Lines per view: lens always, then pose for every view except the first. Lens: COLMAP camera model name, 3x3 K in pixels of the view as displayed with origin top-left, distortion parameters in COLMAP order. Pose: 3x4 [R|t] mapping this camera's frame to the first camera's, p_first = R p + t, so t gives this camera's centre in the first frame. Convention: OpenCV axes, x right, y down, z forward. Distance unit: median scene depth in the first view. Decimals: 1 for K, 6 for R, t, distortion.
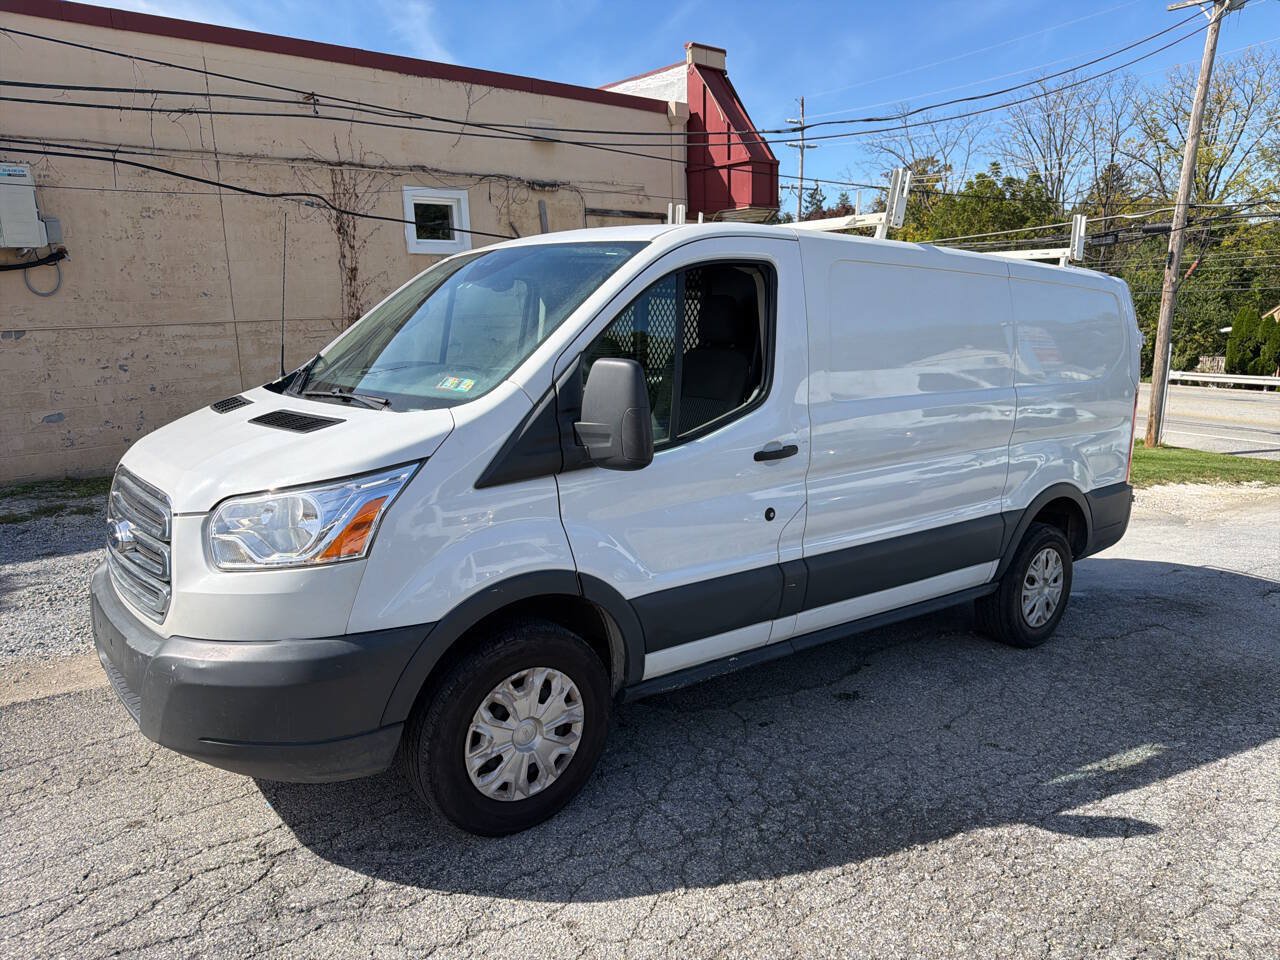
lens RADIAL K [[903.8, 0, 650.2], [0, 903.8, 482.7], [0, 0, 1]] dist [0.013785, -0.018982]
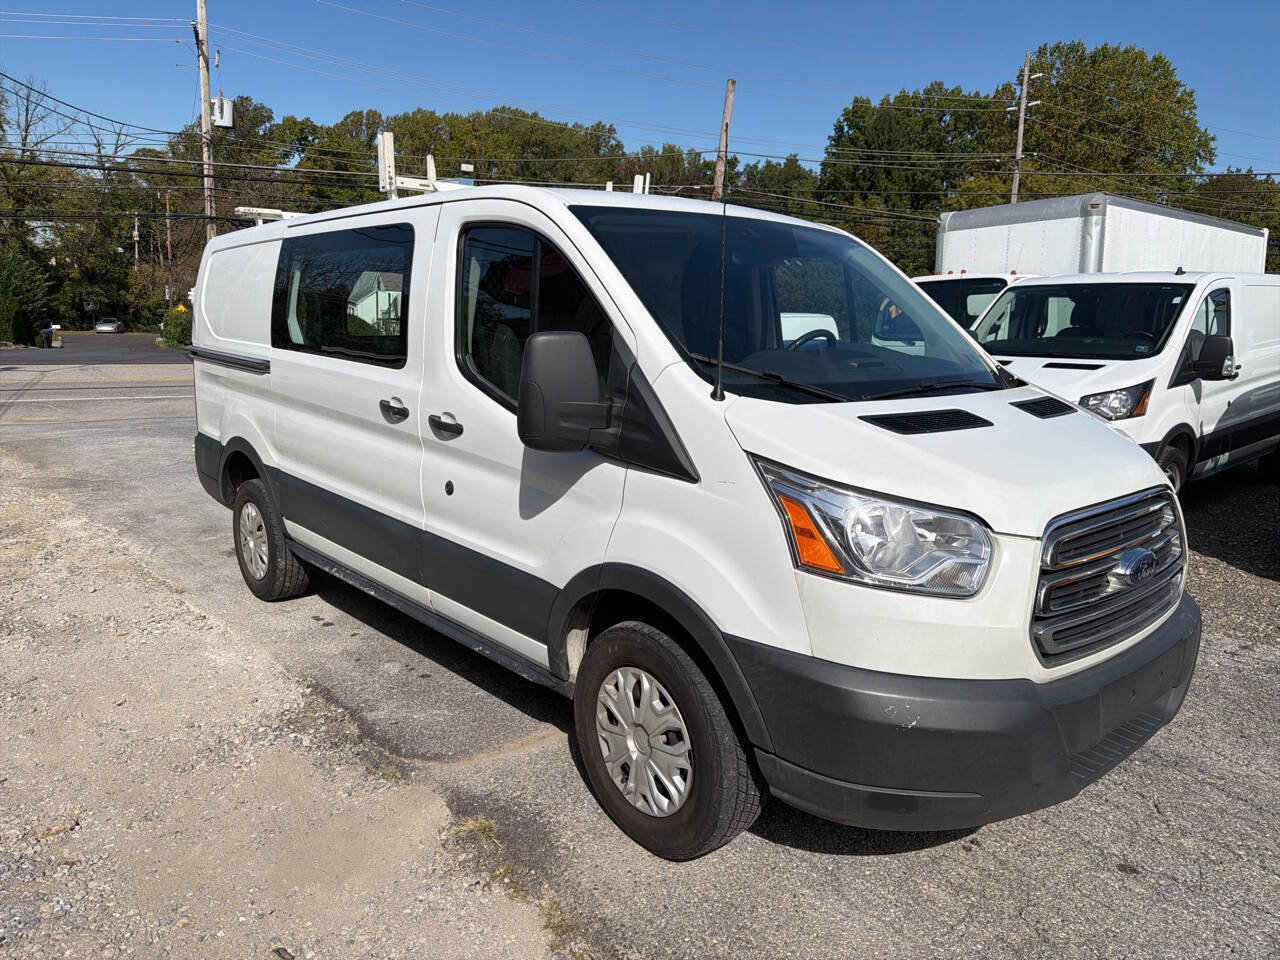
lens RADIAL K [[903.8, 0, 634.0], [0, 903.8, 478.1], [0, 0, 1]] dist [0.013785, -0.018982]
pose [[-0.026526, -0.206279, 0.978134, -1.063526], [0.147366, 0.966980, 0.207923, -0.206485], [-0.988726, 0.149659, 0.004748, 1.111189]]
